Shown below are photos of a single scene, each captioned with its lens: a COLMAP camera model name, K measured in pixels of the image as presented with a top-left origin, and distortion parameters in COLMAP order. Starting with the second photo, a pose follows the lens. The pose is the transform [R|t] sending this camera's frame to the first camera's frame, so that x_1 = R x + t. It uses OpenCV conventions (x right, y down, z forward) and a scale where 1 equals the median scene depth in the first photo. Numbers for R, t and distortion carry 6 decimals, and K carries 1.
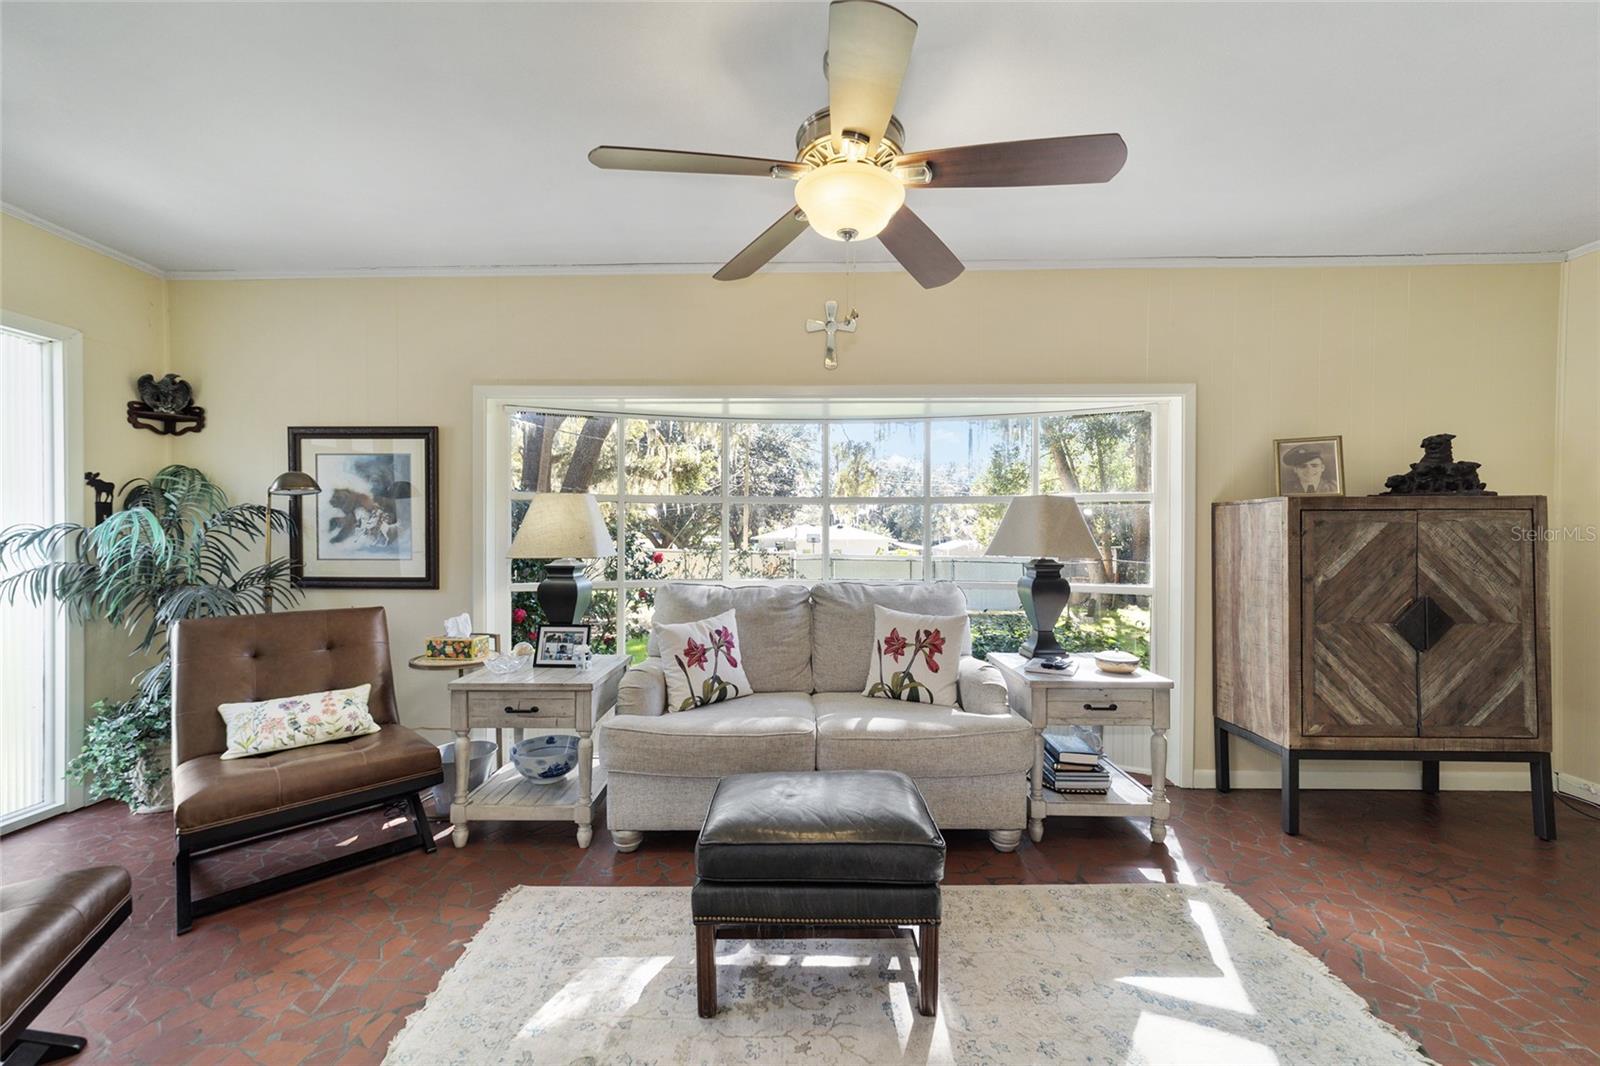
lens RADIAL K [[617.2, 0, 791.0], [0, 617.2, 529.5], [0, 0, 1]] dist [-0.018441, 0.008694]
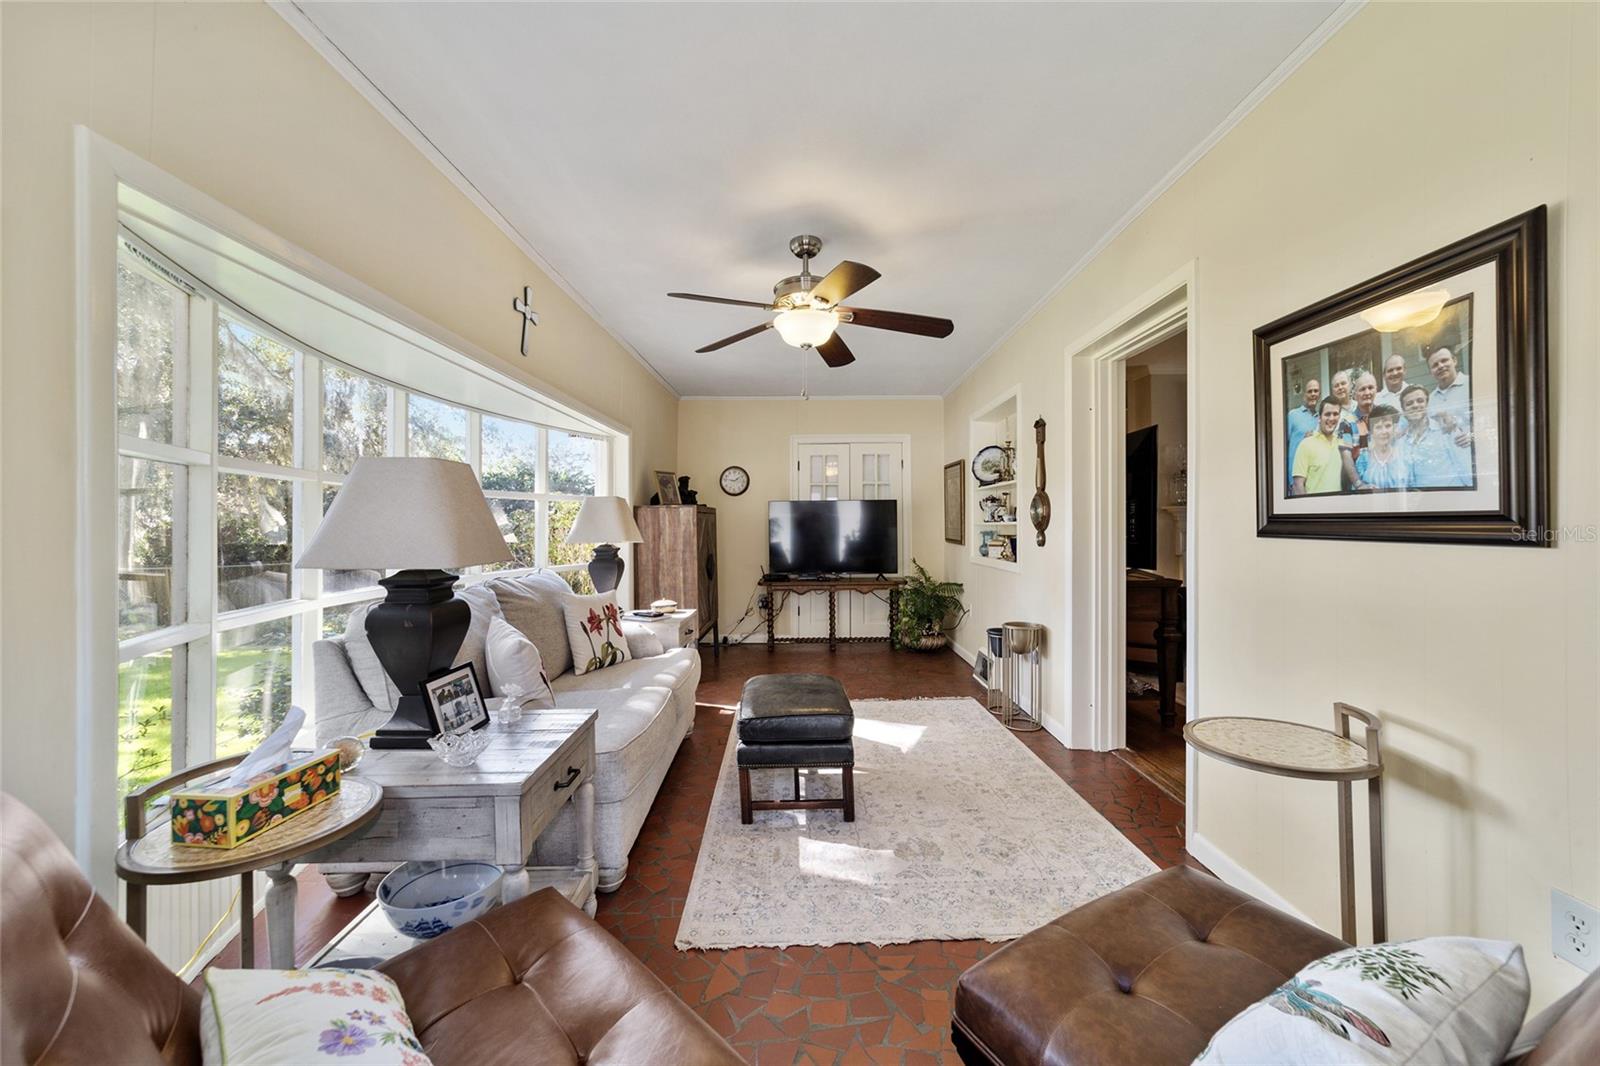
lens RADIAL K [[617.2, 0, 791.0], [0, 617.2, 529.5], [0, 0, 1]] dist [-0.018441, 0.008694]
pose [[0.001387, -0.008775, 0.999961, -0.987253], [0.000327, 0.999961, 0.008775, 0.005754], [-0.999999, 0.000315, 0.001390, 0.650523]]
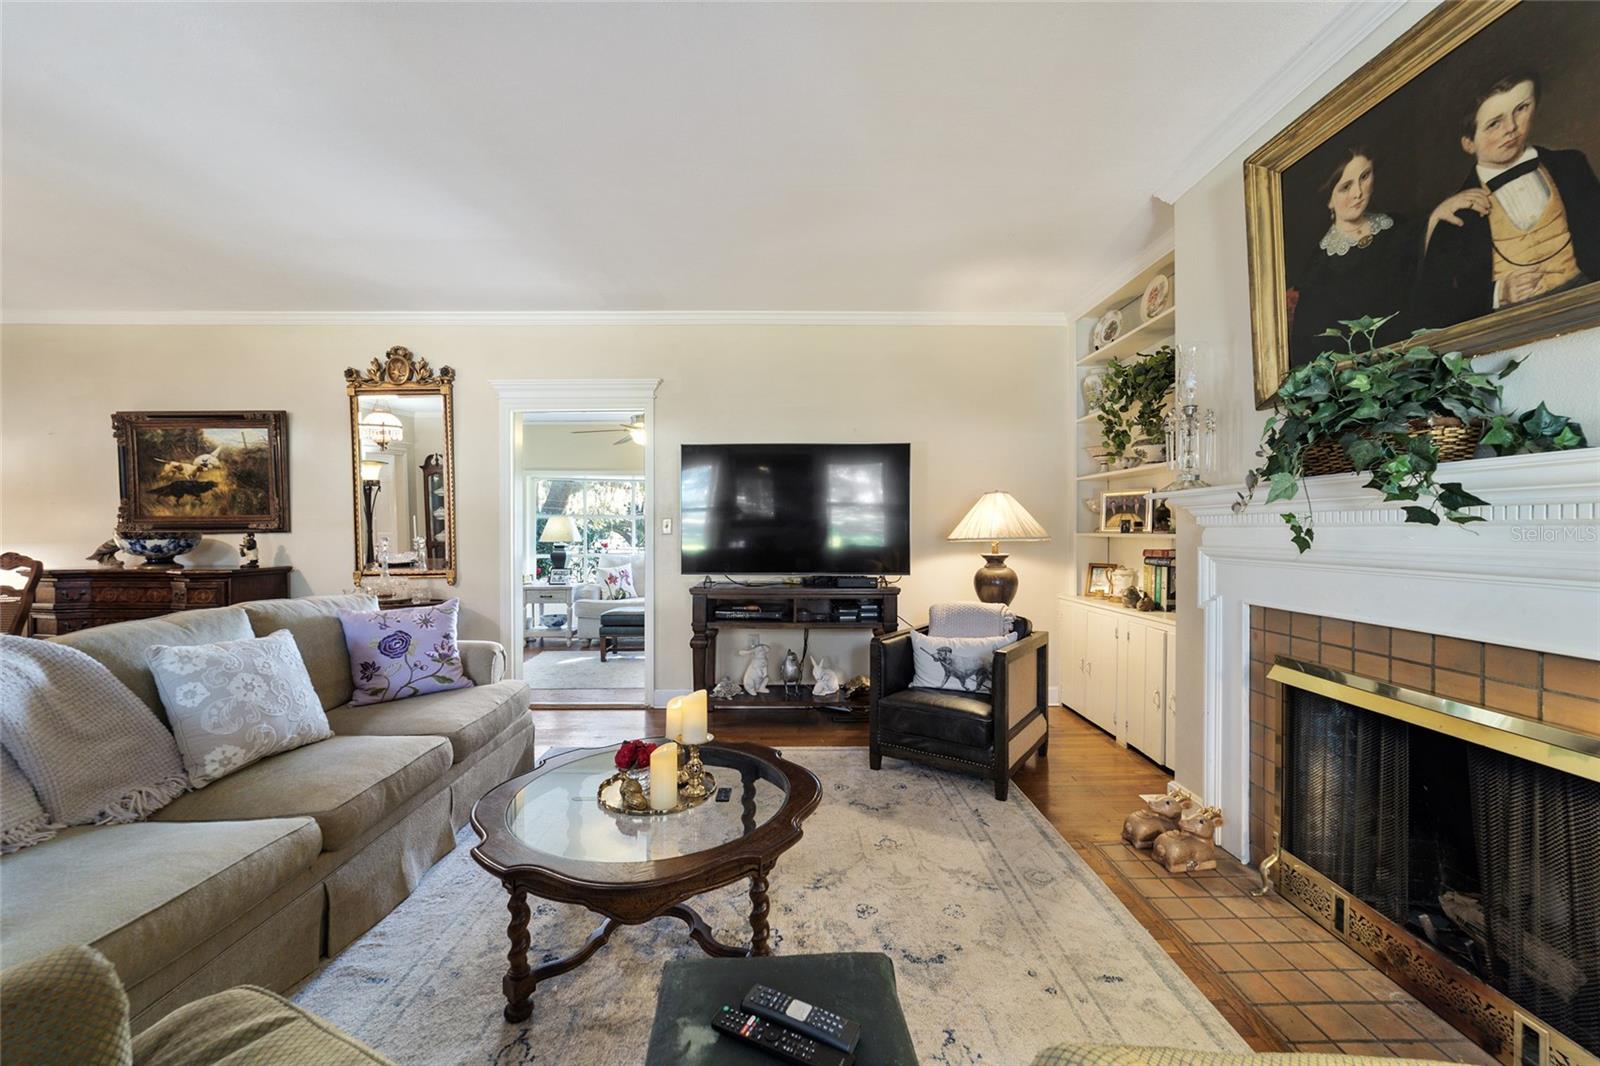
lens RADIAL K [[617.2, 0, 791.0], [0, 617.2, 529.5], [0, 0, 1]] dist [-0.018441, 0.008694]
pose [[0.999660, -0.006720, 0.025199, 0.518169], [0.006601, 0.999967, 0.004766, -0.010865], [-0.025230, -0.004598, 0.999671, -1.561815]]
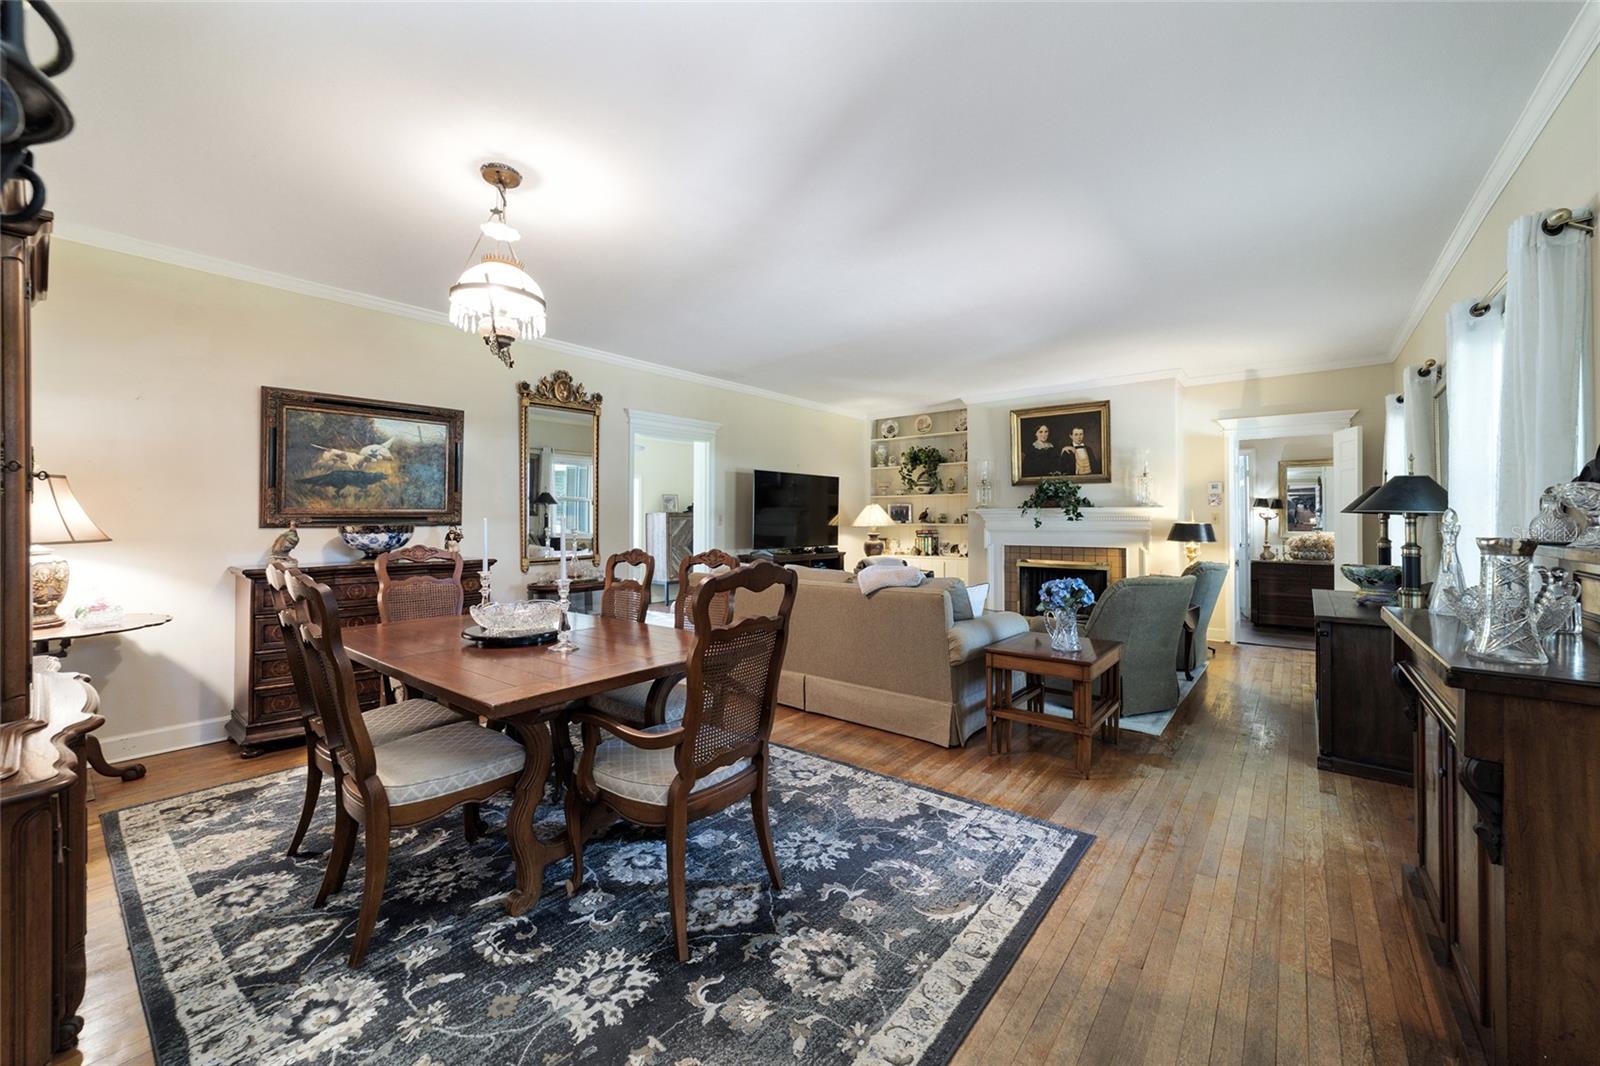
lens RADIAL K [[614.5, 0, 801.3], [0, 614.5, 523.5], [0, 0, 1]] dist [-0.000880, -0.000071]
pose [[0.624827, -0.010079, 0.780698, -1.382956], [0.001236, 0.999928, 0.011920, -0.027360], [-0.780762, -0.006483, 0.624794, -1.721790]]
